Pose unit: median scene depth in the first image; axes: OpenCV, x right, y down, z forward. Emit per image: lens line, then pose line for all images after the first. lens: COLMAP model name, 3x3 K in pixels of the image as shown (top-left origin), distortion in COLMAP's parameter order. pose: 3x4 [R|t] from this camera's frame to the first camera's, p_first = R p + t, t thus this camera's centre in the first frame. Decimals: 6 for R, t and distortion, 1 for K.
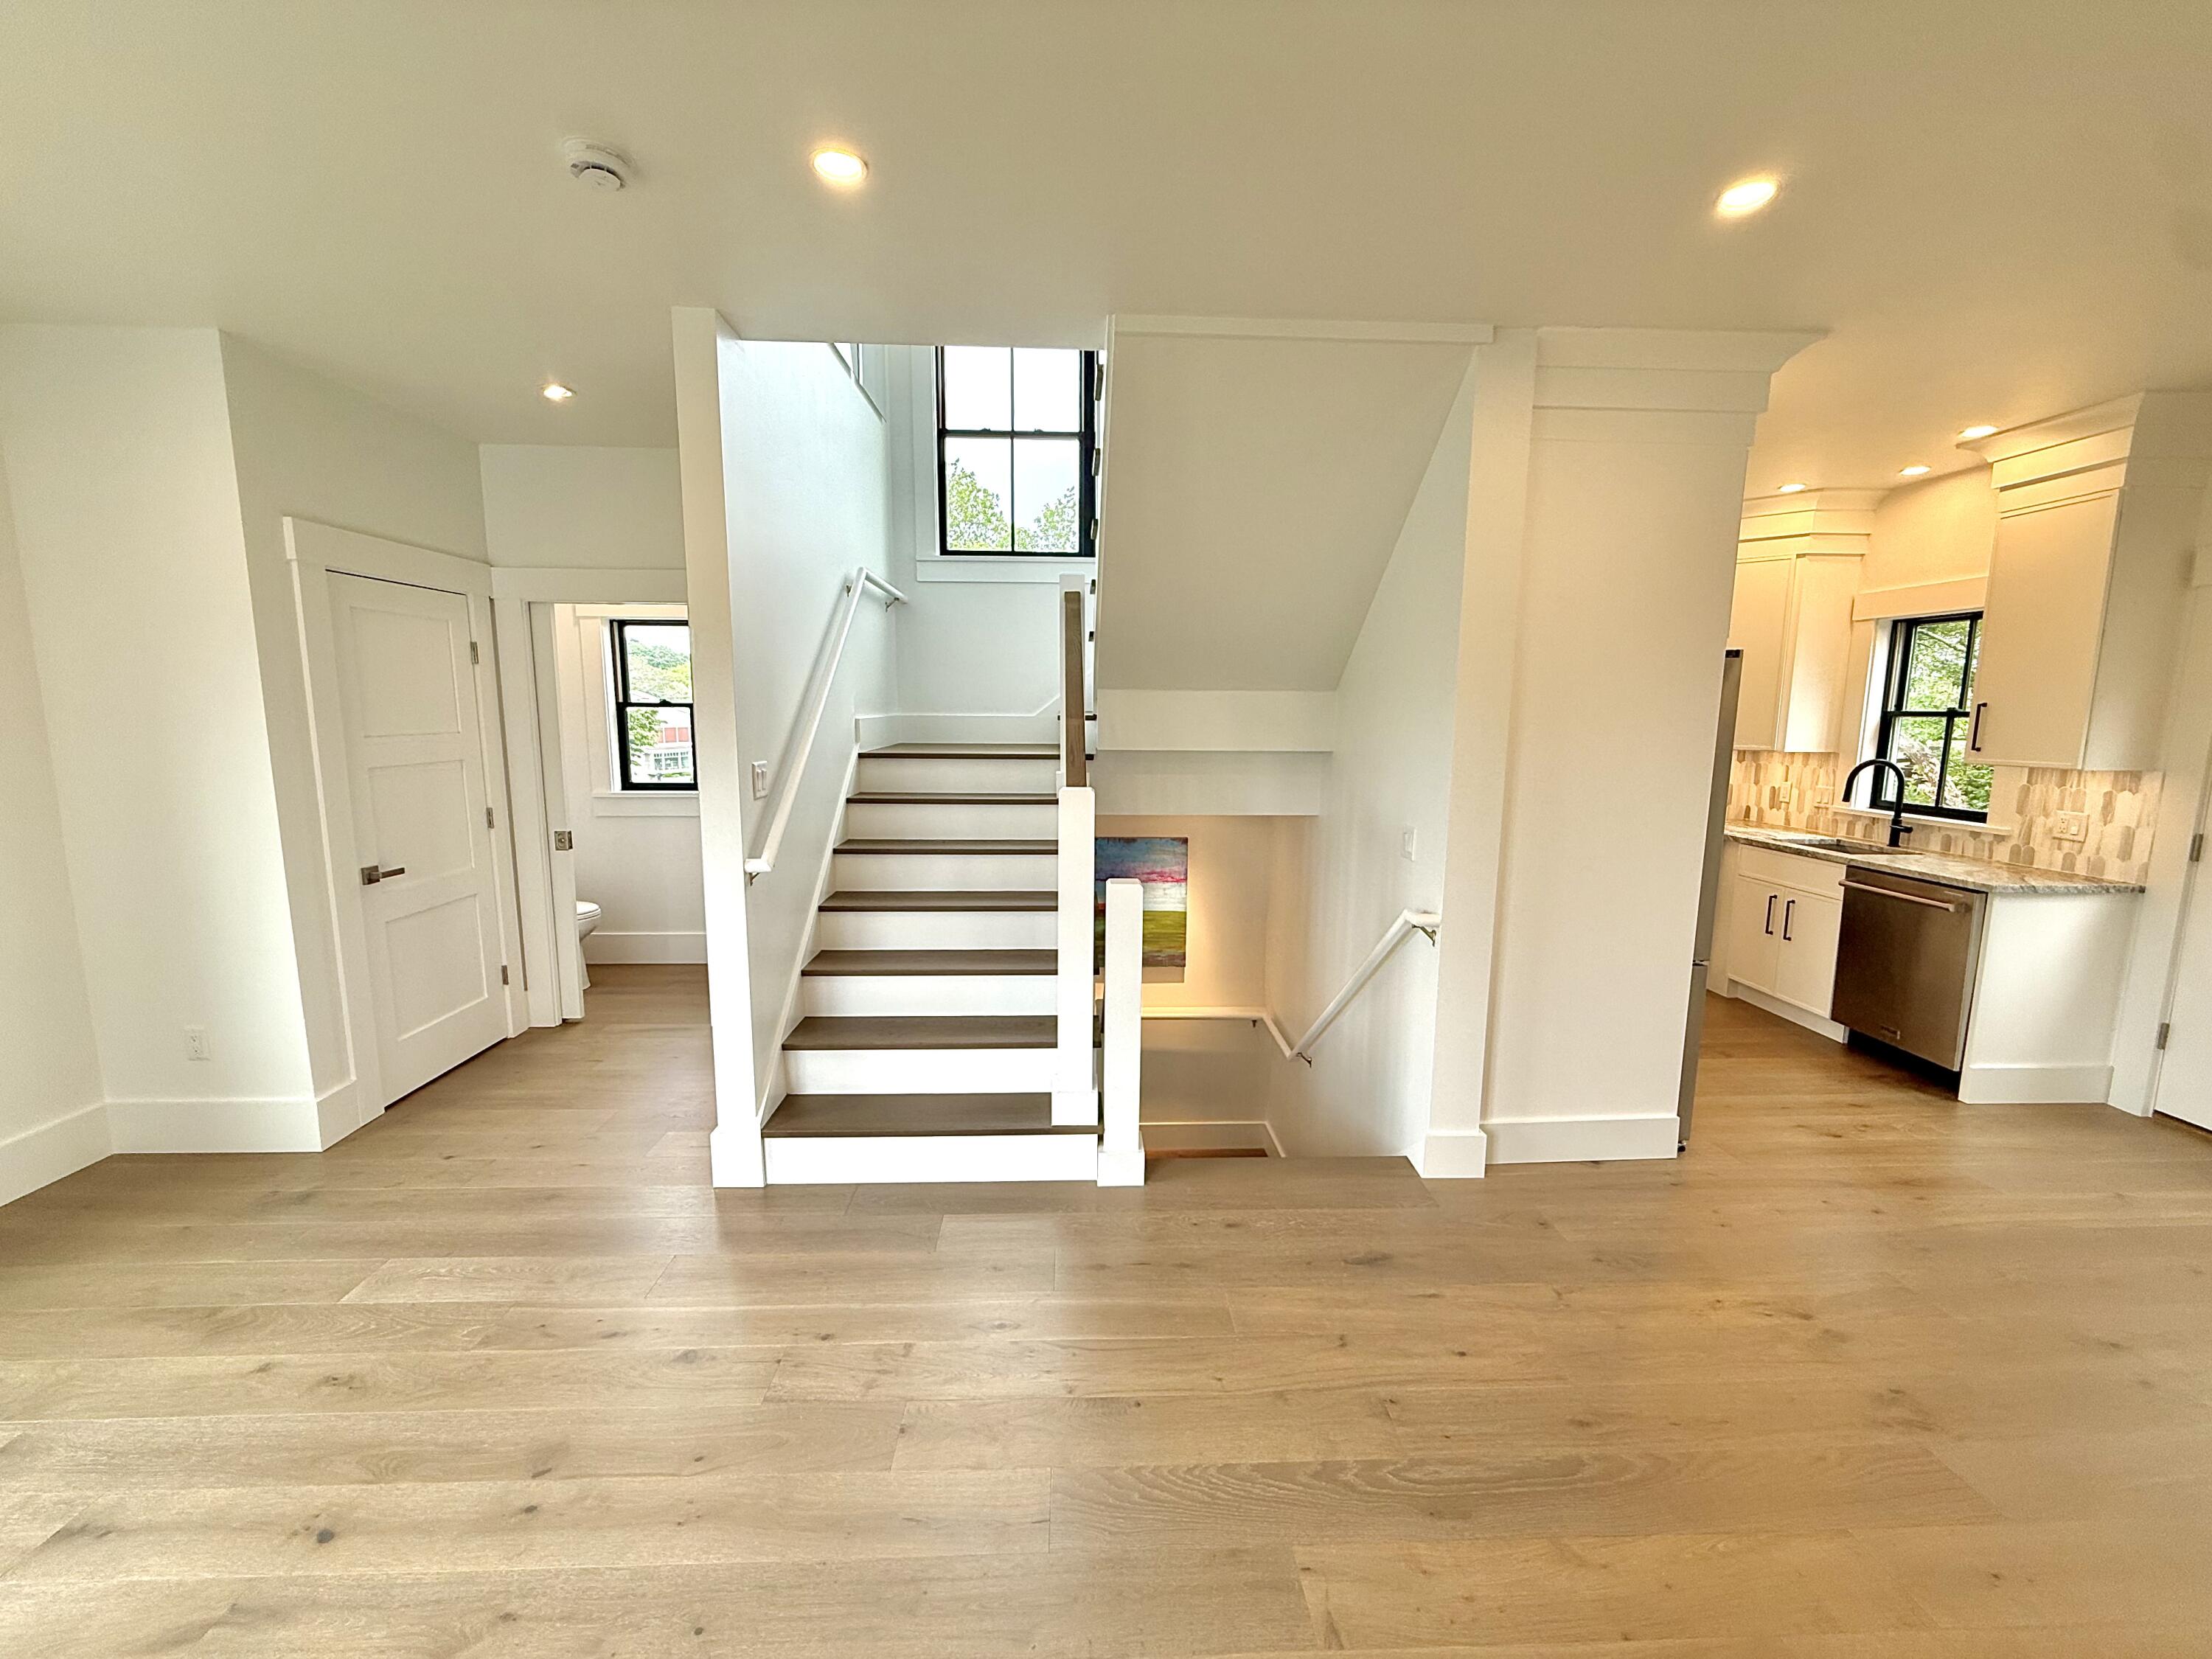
lens RADIAL K [[871.3, 0, 1106.0], [0, 871.3, 829.5], [0, 0, 1]] dist [-0.000637, -0.000068]
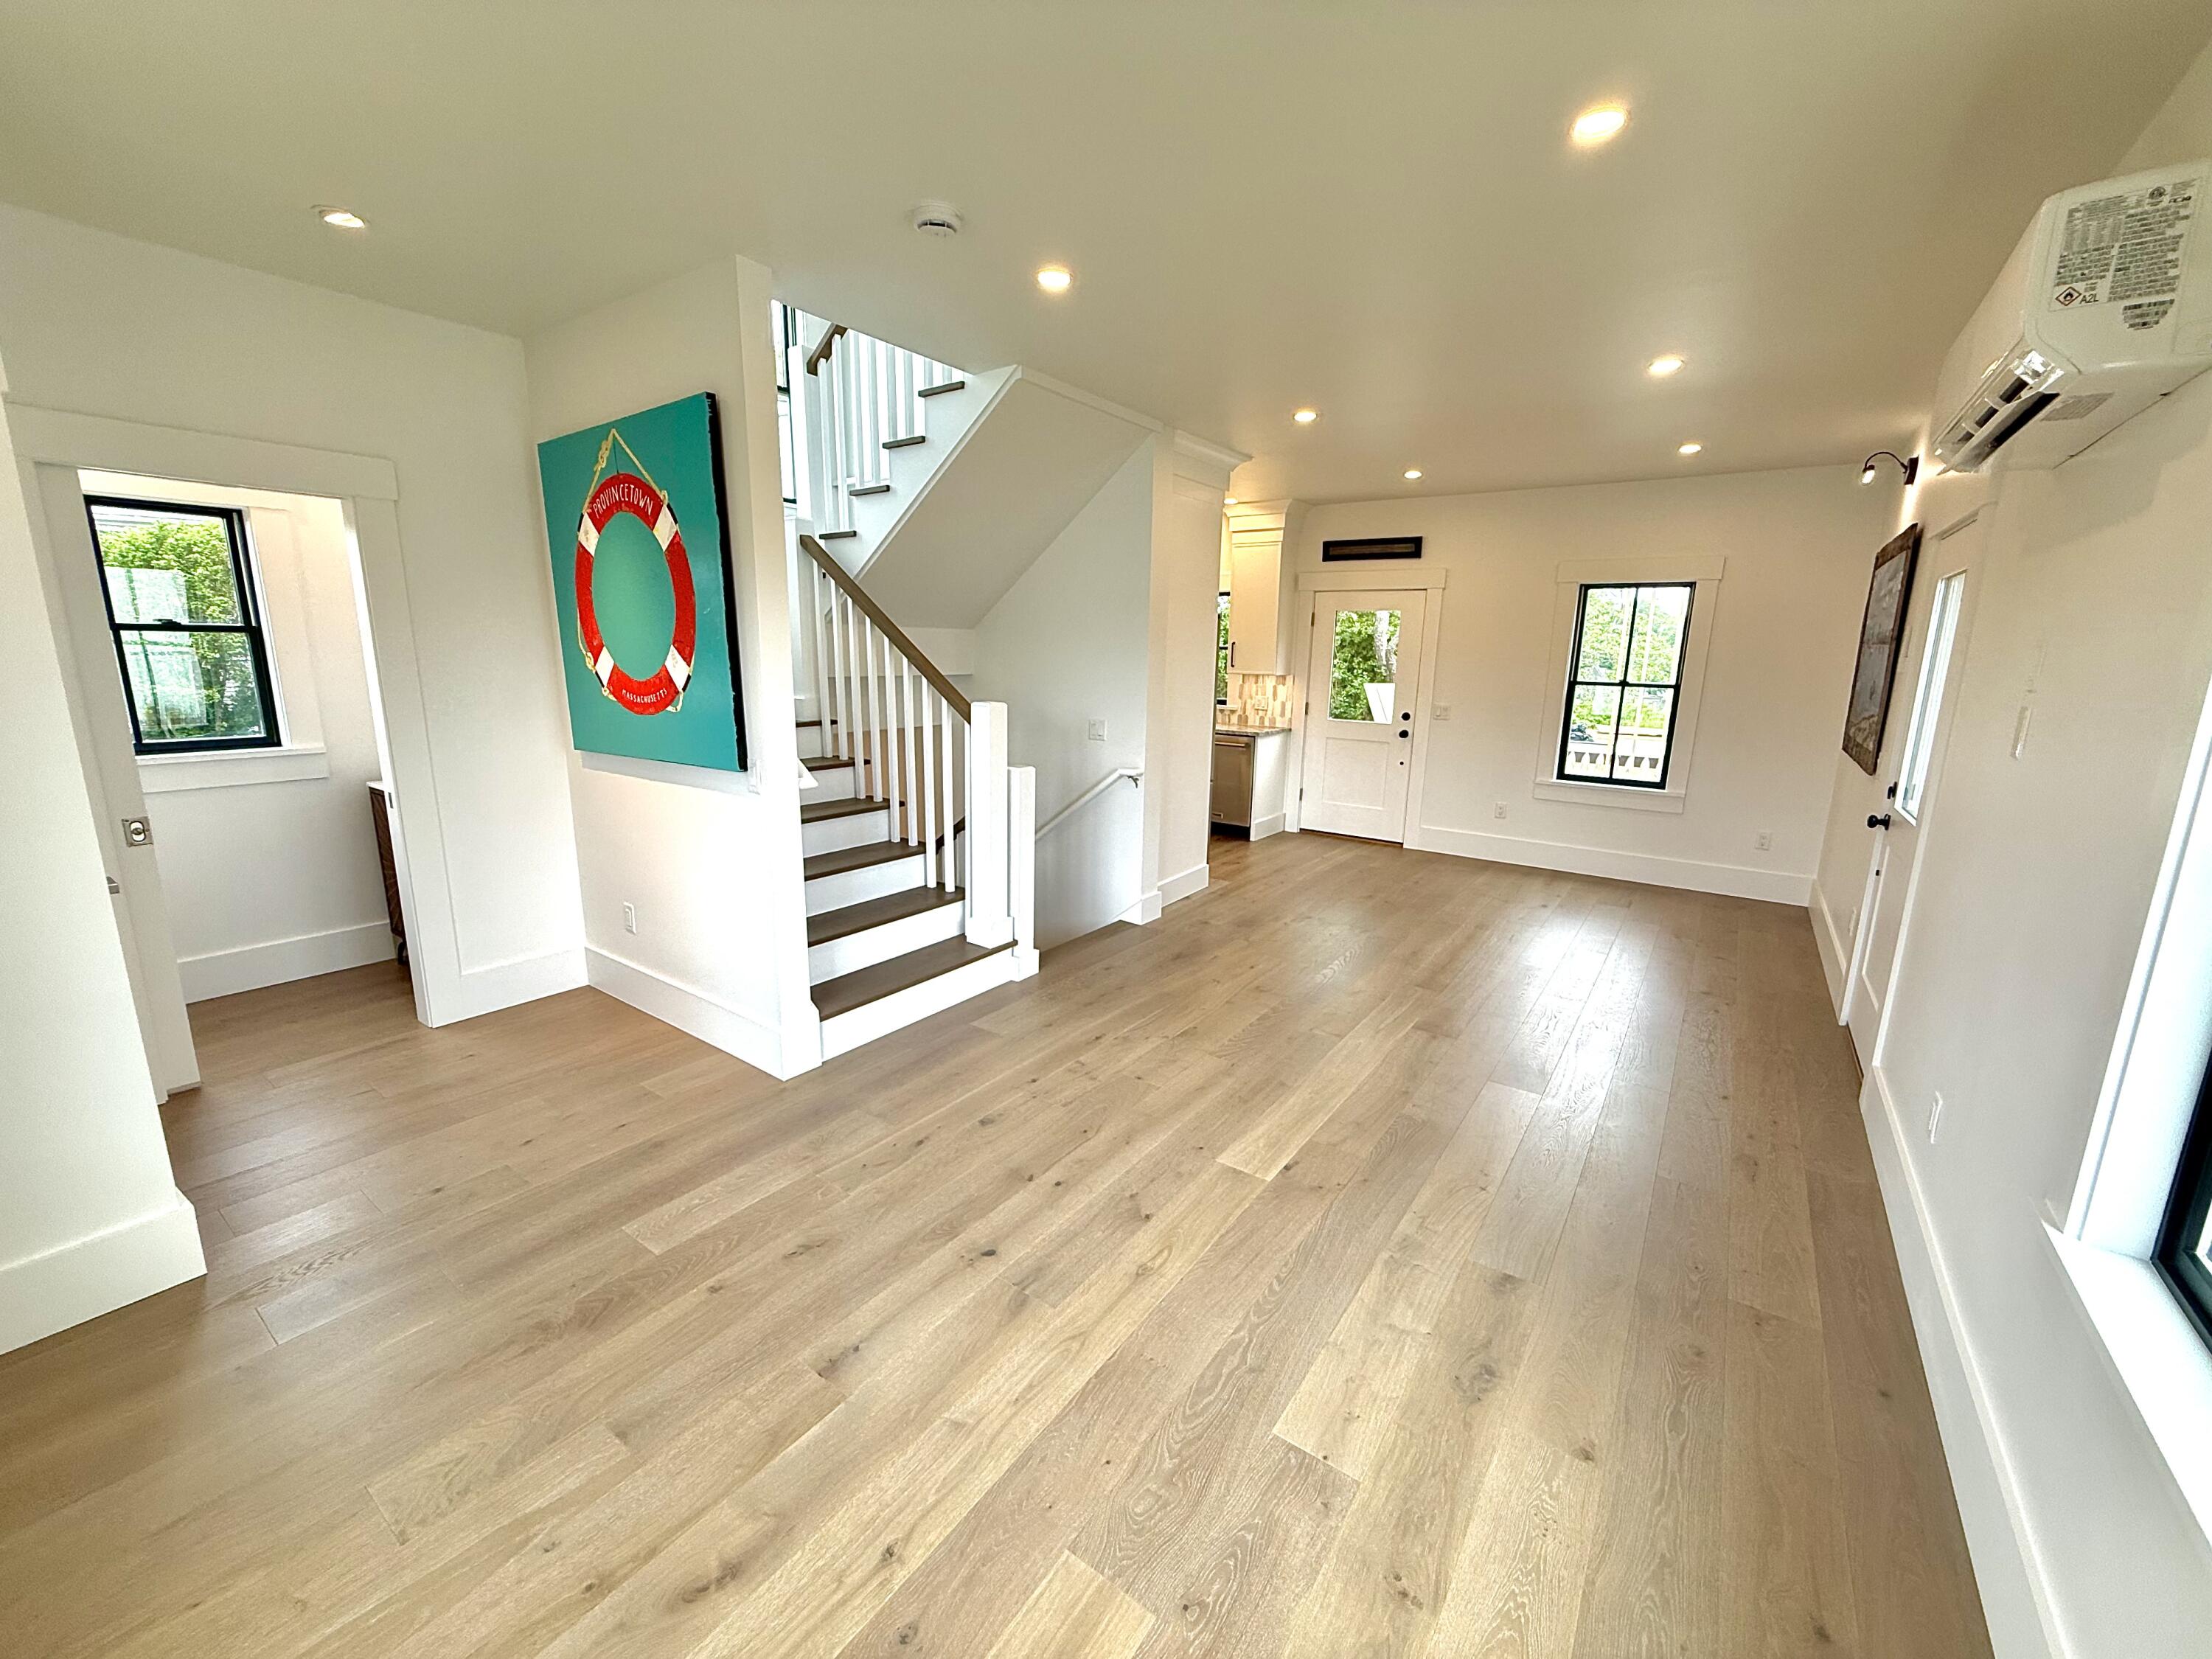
lens RADIAL K [[899.7, 0, 1075.0], [0, 899.7, 830.6], [0, 0, 1]] dist [0.000003, 0.000133]
pose [[0.621707, -0.153096, 0.768142, -1.048884], [0.093326, 0.988204, 0.121421, -0.006126], [-0.777670, -0.003801, 0.628661, -0.000148]]
